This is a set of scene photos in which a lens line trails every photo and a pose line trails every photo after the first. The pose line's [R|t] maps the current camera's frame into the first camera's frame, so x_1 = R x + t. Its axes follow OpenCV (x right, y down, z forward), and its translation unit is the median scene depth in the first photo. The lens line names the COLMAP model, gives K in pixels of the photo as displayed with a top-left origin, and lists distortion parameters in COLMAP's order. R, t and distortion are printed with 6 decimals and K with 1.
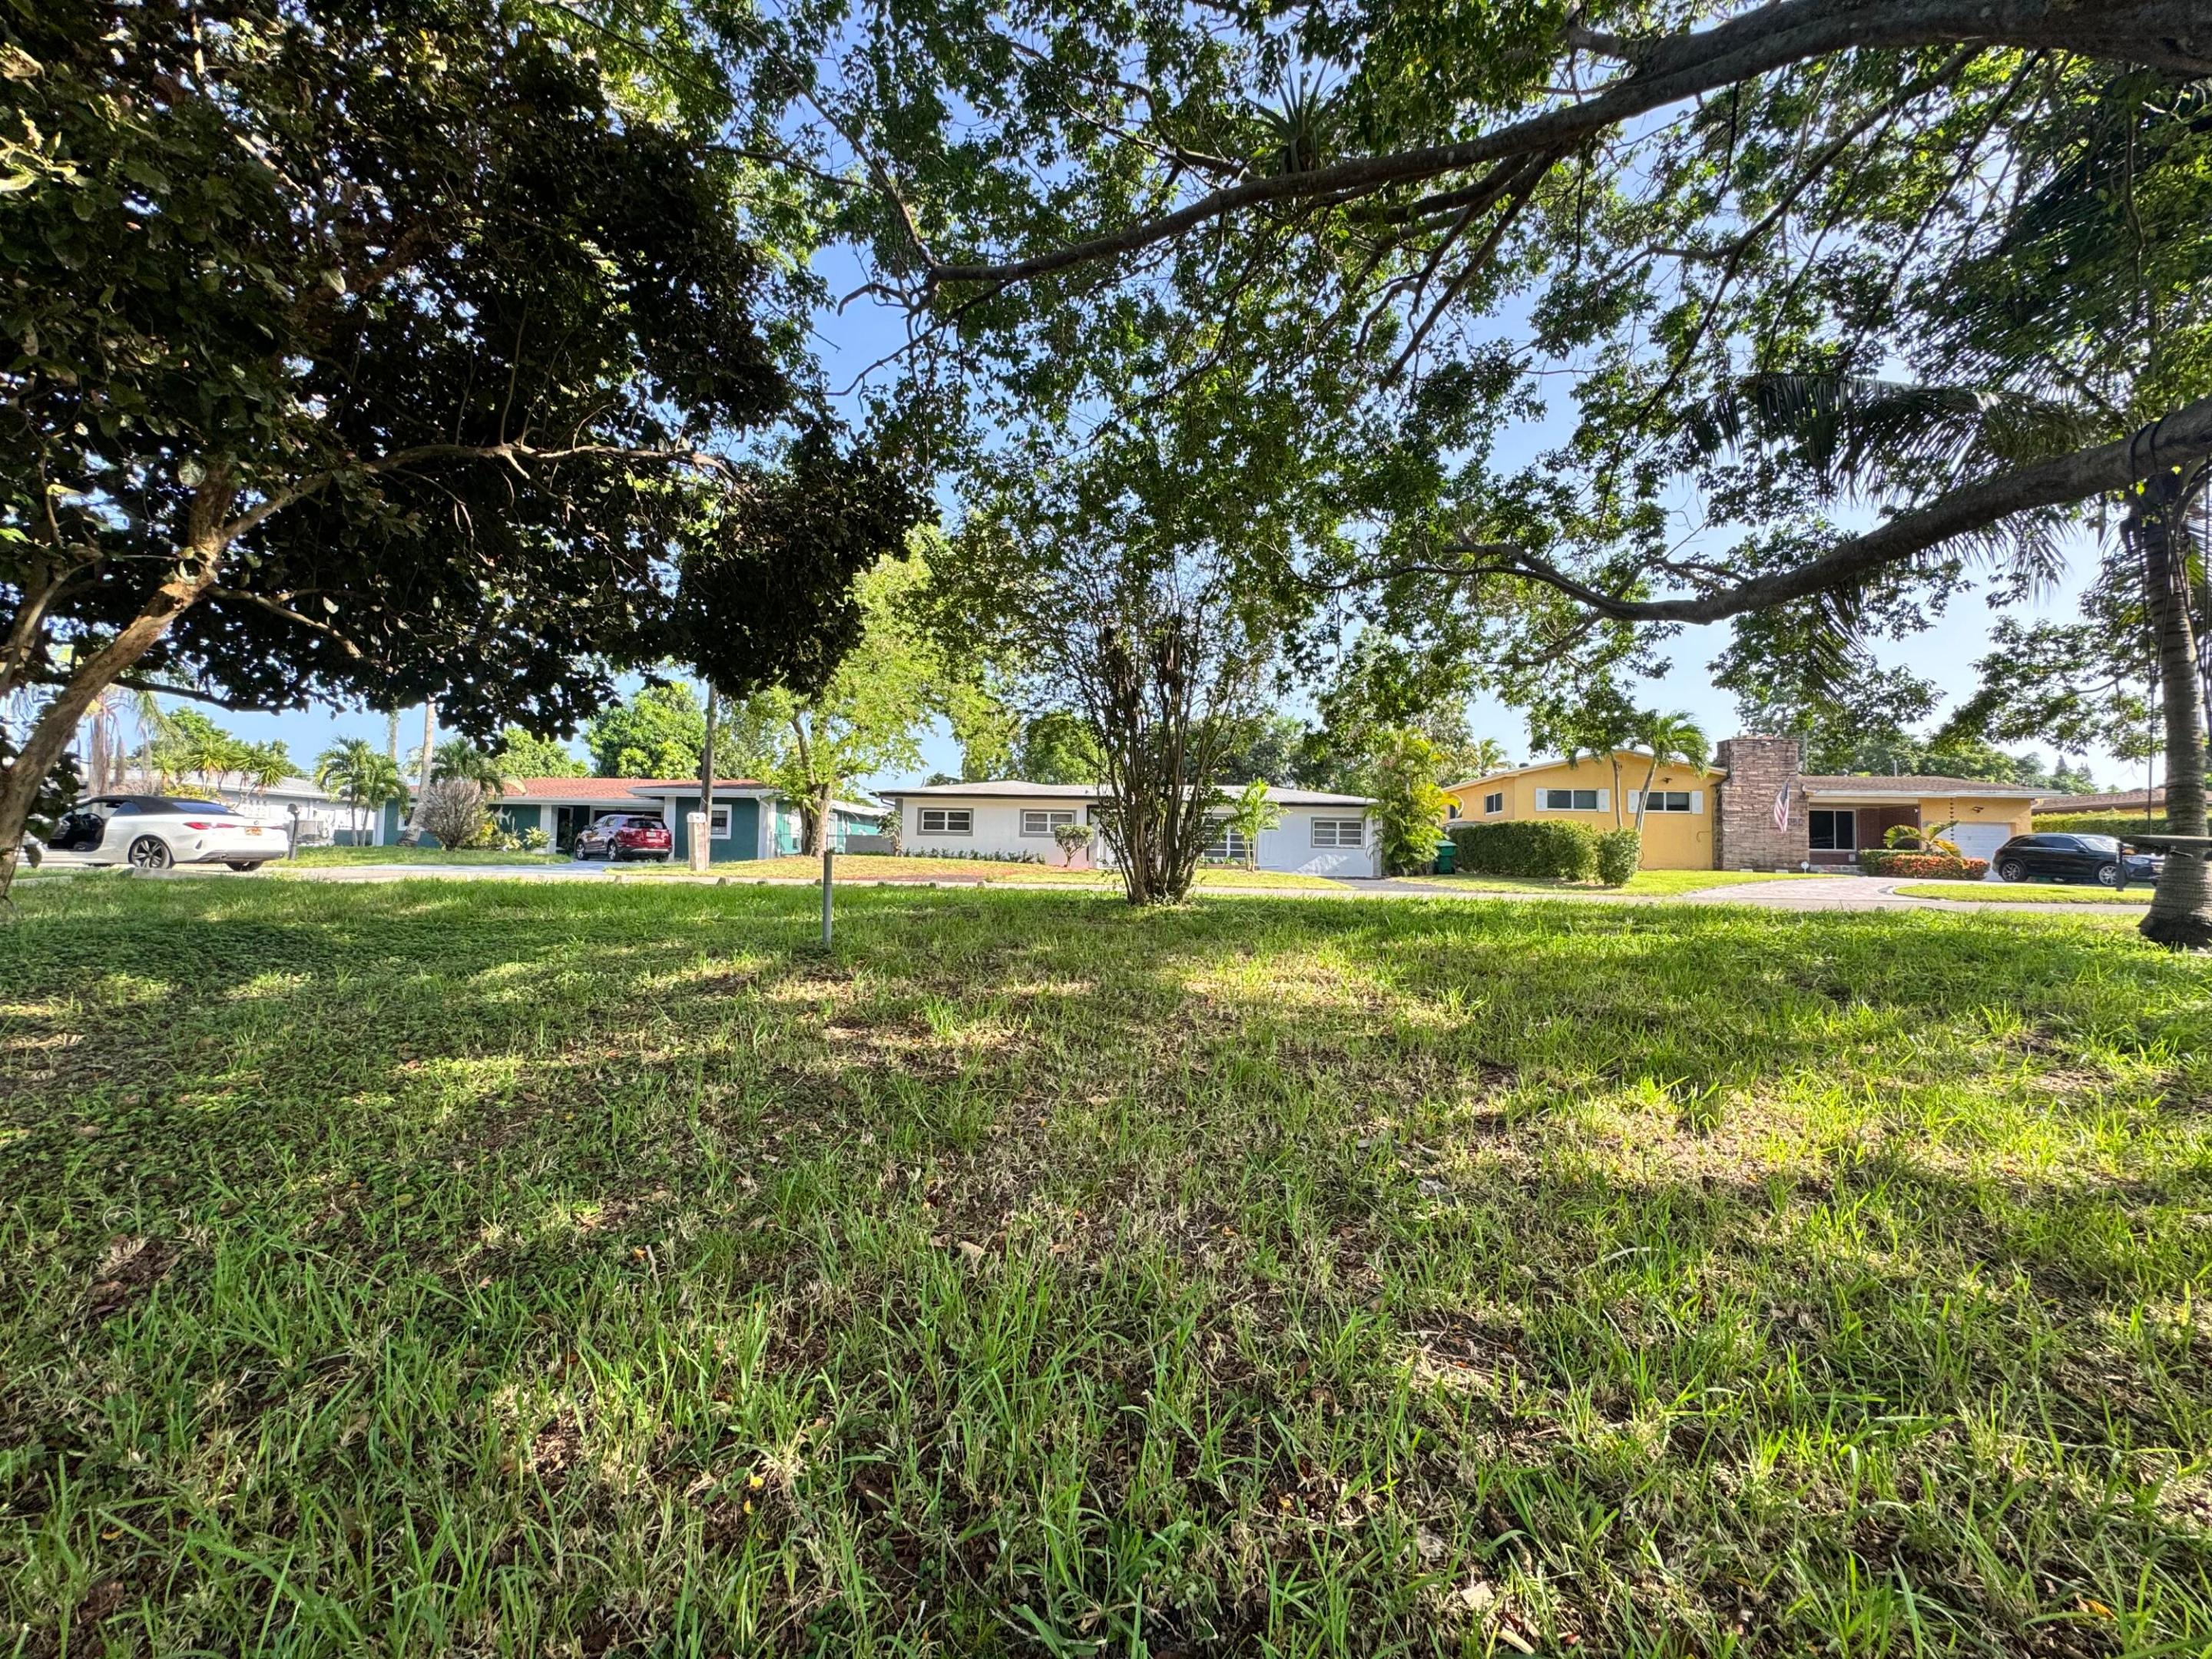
lens RADIAL K [[879.5, 0, 1104.0], [0, 879.5, 843.0], [0, 0, 1]] dist [-0.005836, 0.001266]
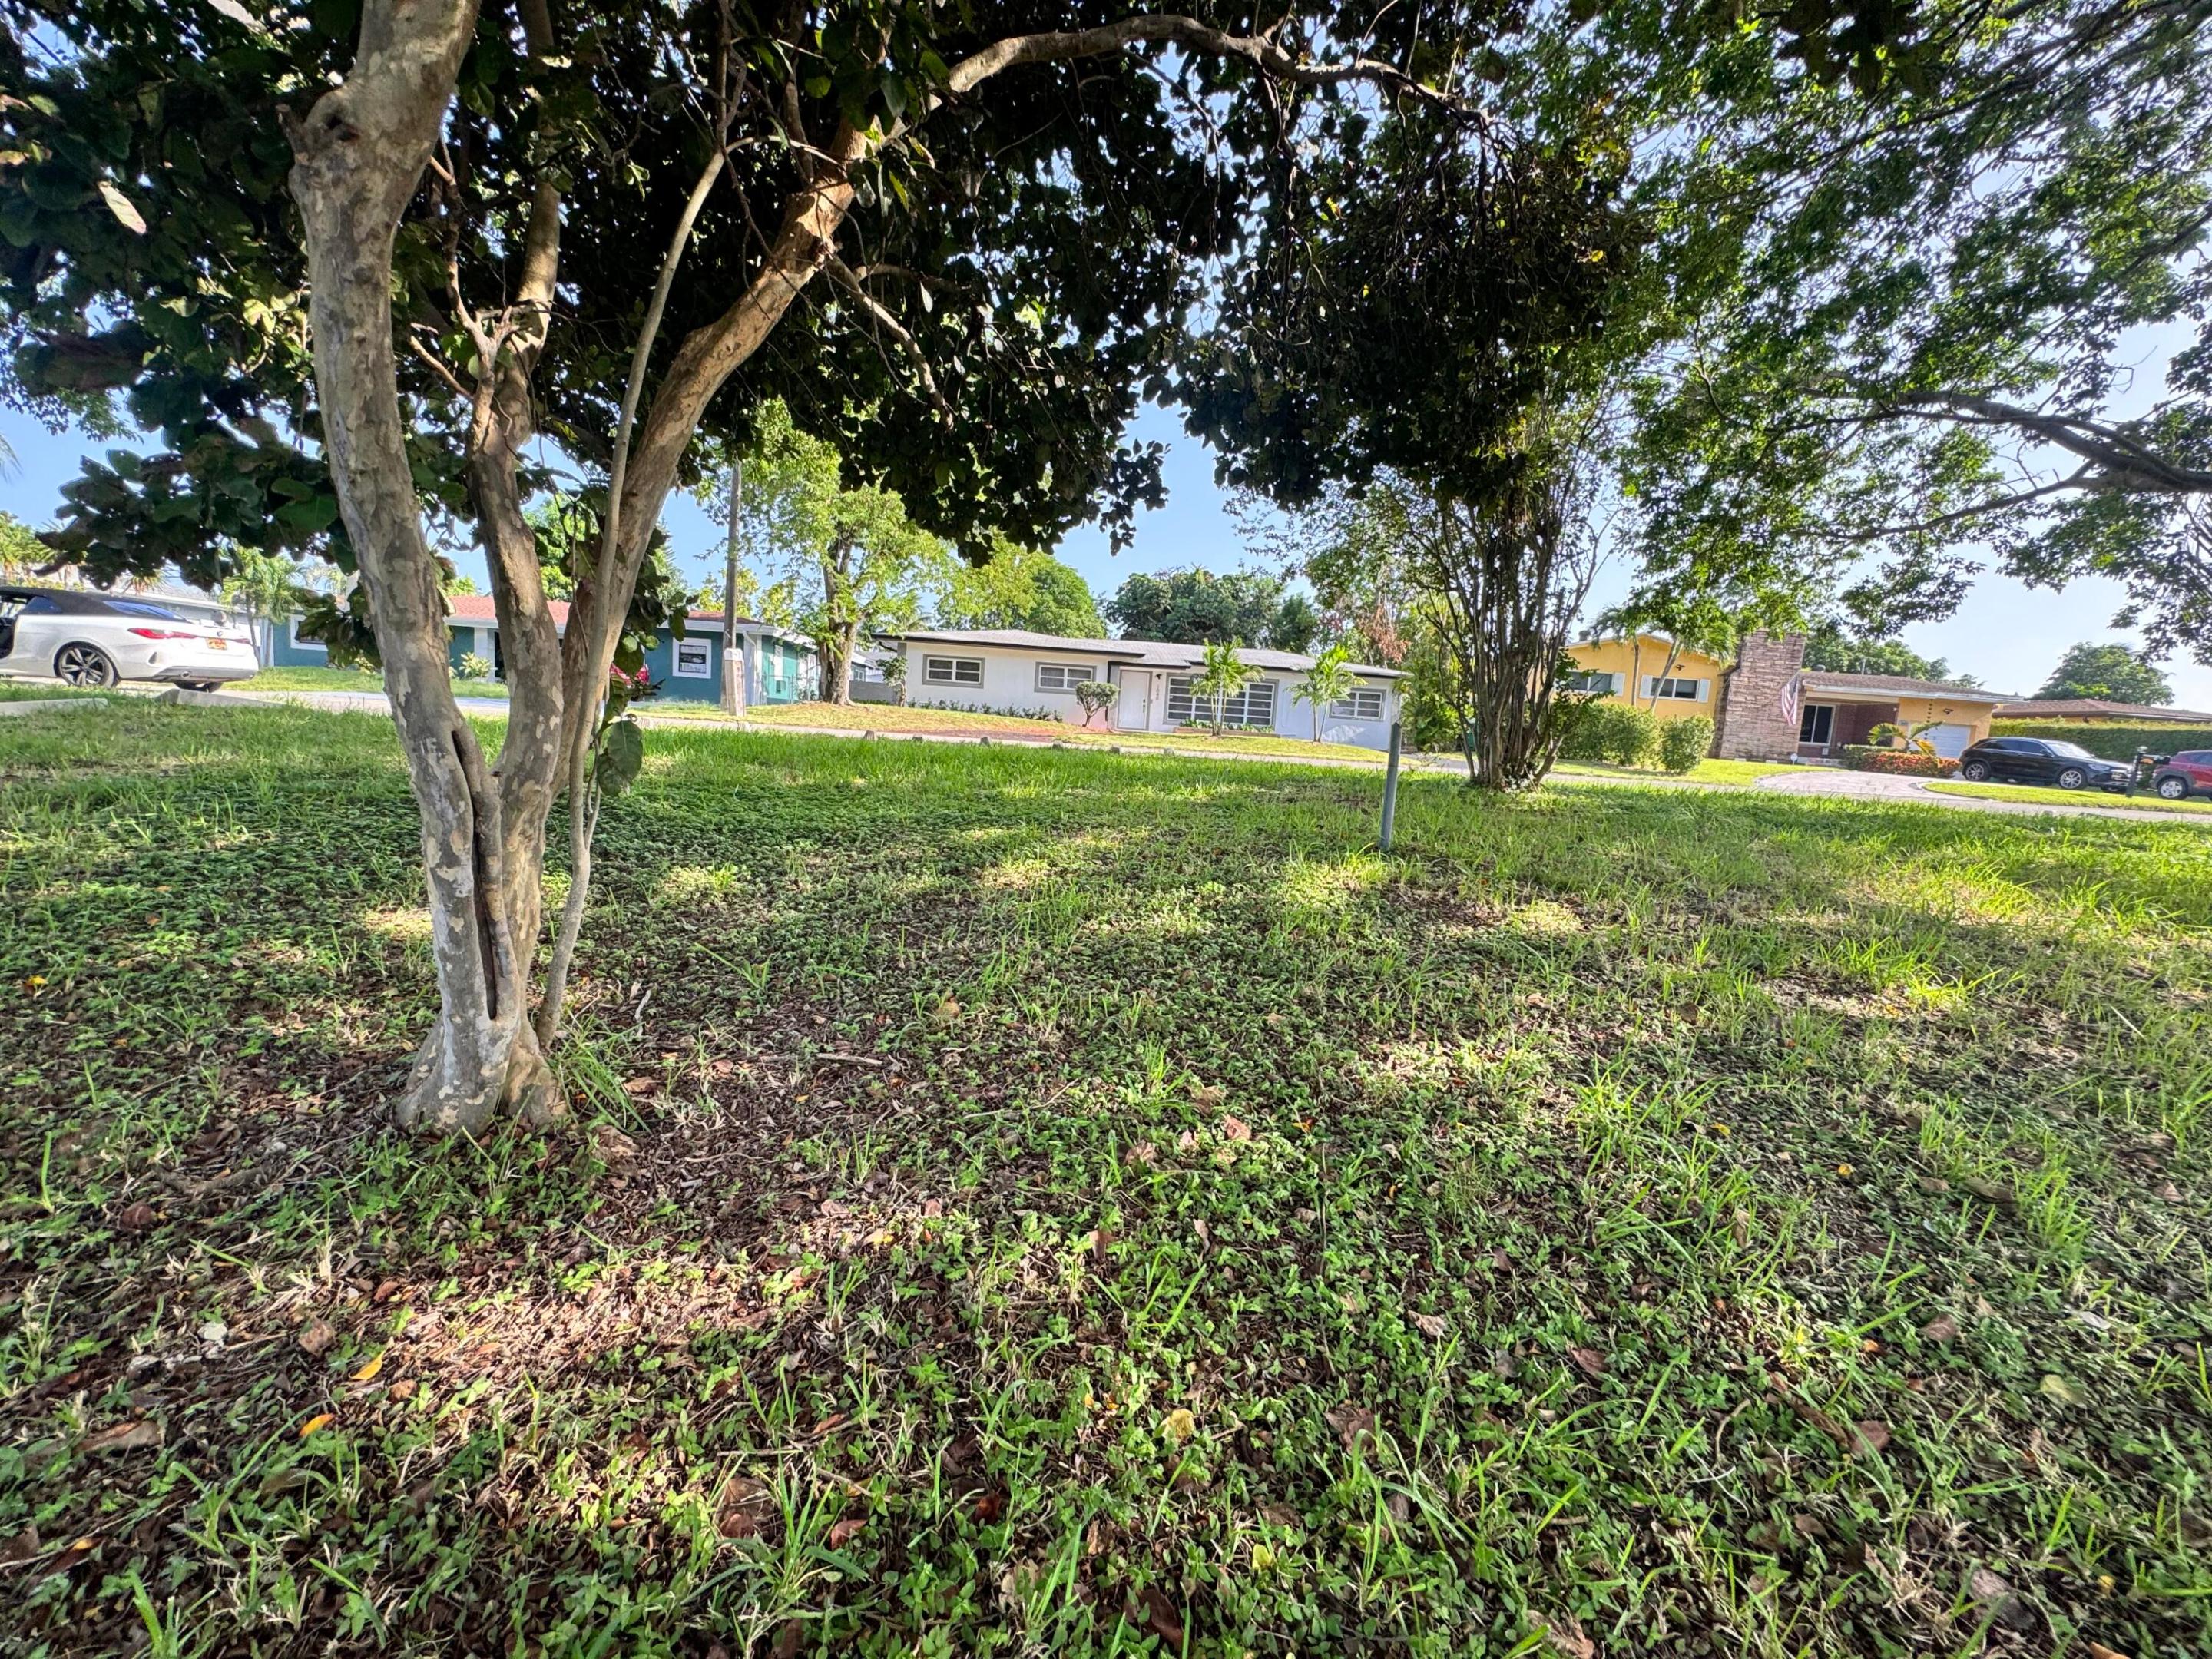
lens RADIAL K [[879.5, 0, 1104.2], [0, 879.5, 831.0], [0, 0, 1]] dist [-0.005836, 0.001266]
pose [[0.992916, 0.031318, 0.114621, -0.450902], [-0.047868, 0.988328, 0.144622, 0.001993], [-0.108753, -0.149084, 0.982826, 0.175610]]
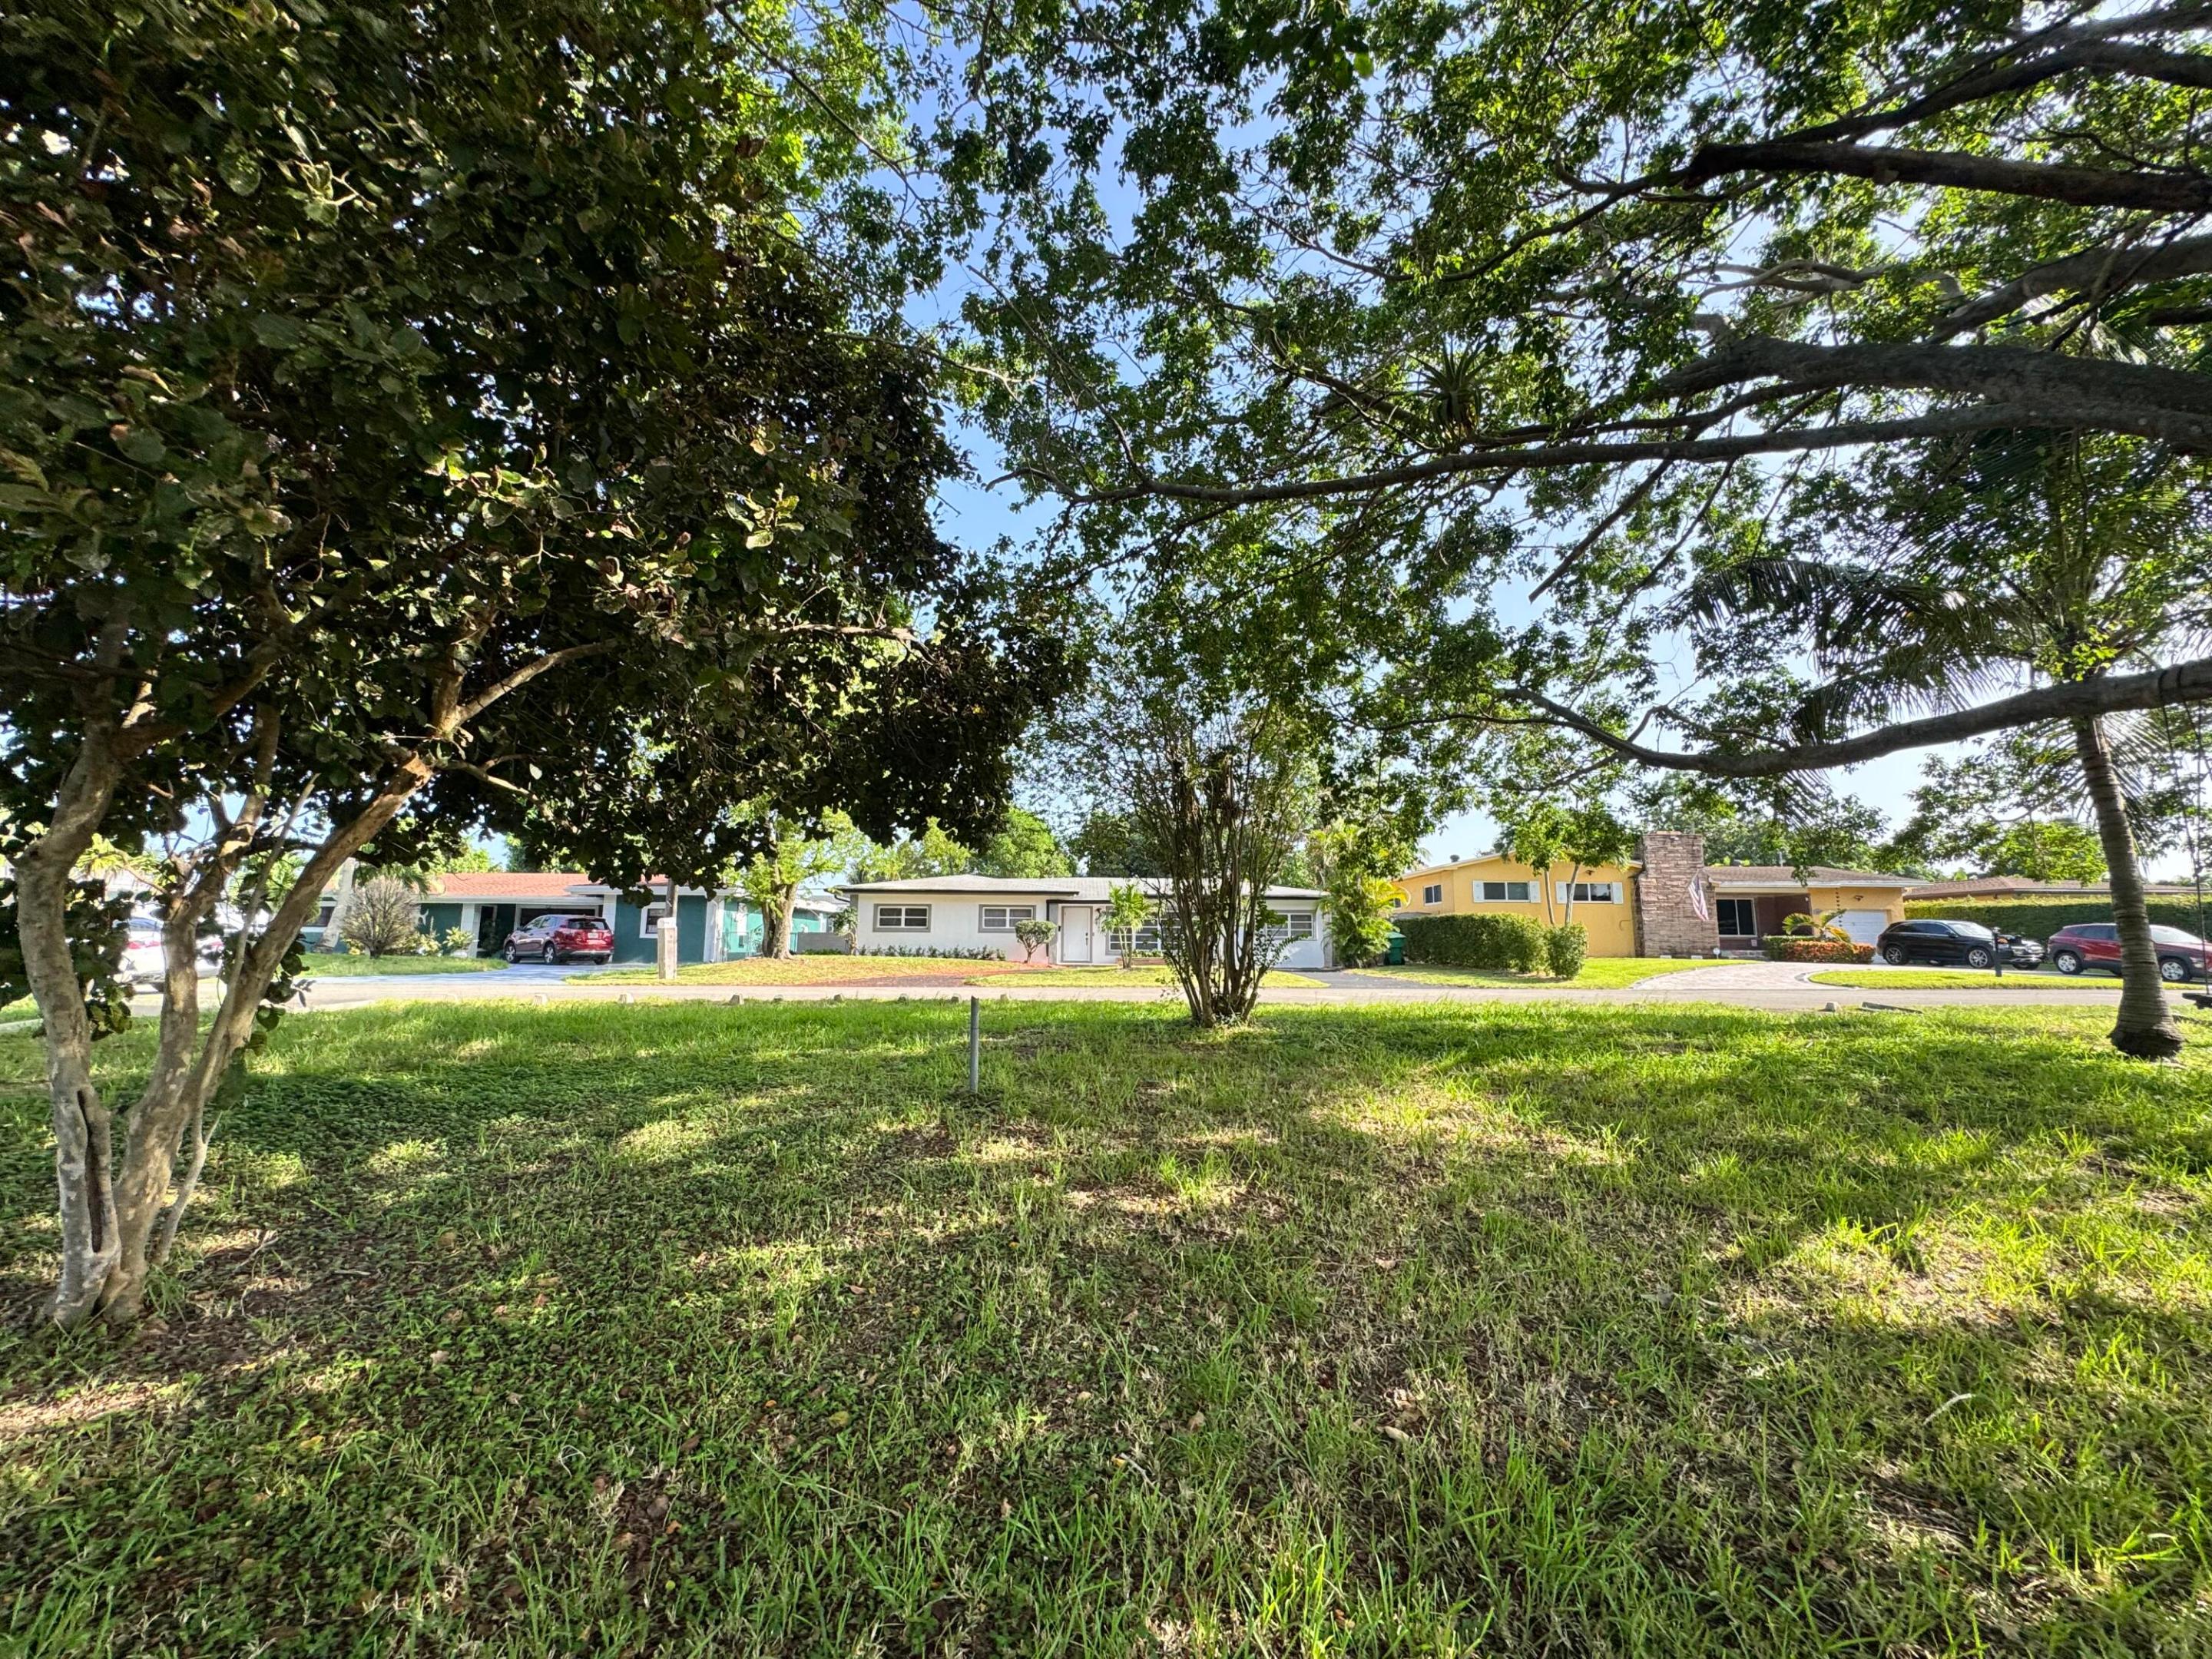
lens RADIAL K [[879.5, 0, 1103.6], [0, 879.5, 835.0], [0, 0, 1]] dist [-0.005836, 0.001266]
pose [[0.995395, -0.000919, 0.095854, -0.181428], [0.010813, 0.994648, -0.102753, -0.048592], [-0.095247, 0.103316, 0.990078, -0.033305]]
